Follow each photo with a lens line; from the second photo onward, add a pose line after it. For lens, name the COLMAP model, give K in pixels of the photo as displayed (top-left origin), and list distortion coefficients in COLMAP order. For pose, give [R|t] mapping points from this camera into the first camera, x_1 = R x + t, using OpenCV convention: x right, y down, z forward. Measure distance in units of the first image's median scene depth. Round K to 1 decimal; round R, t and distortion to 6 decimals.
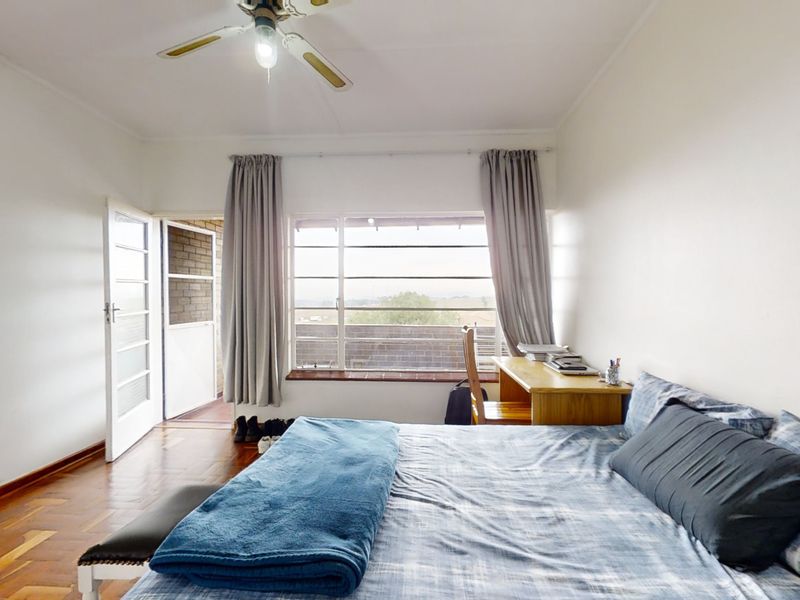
lens RADIAL K [[391.1, 0, 399.6], [0, 391.1, 302.7], [0, 0, 1]] dist [-0.001557, 0.000550]
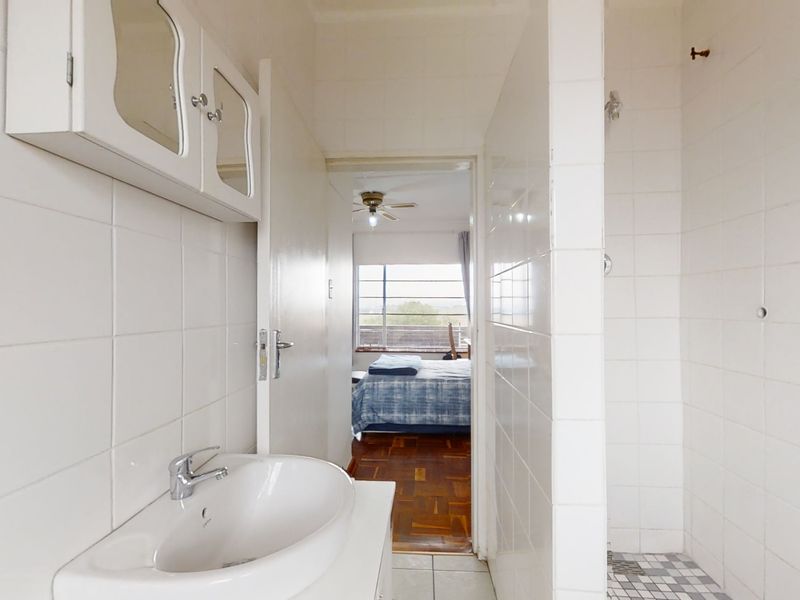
lens RADIAL K [[391.1, 0, 402.0], [0, 391.1, 303.5], [0, 0, 1]] dist [-0.001557, 0.000550]
pose [[1.000000, 0.000301, -0.000702, -0.065110], [-0.000313, 0.999856, -0.016982, -0.003063], [0.000697, 0.016983, 0.999856, -0.861252]]
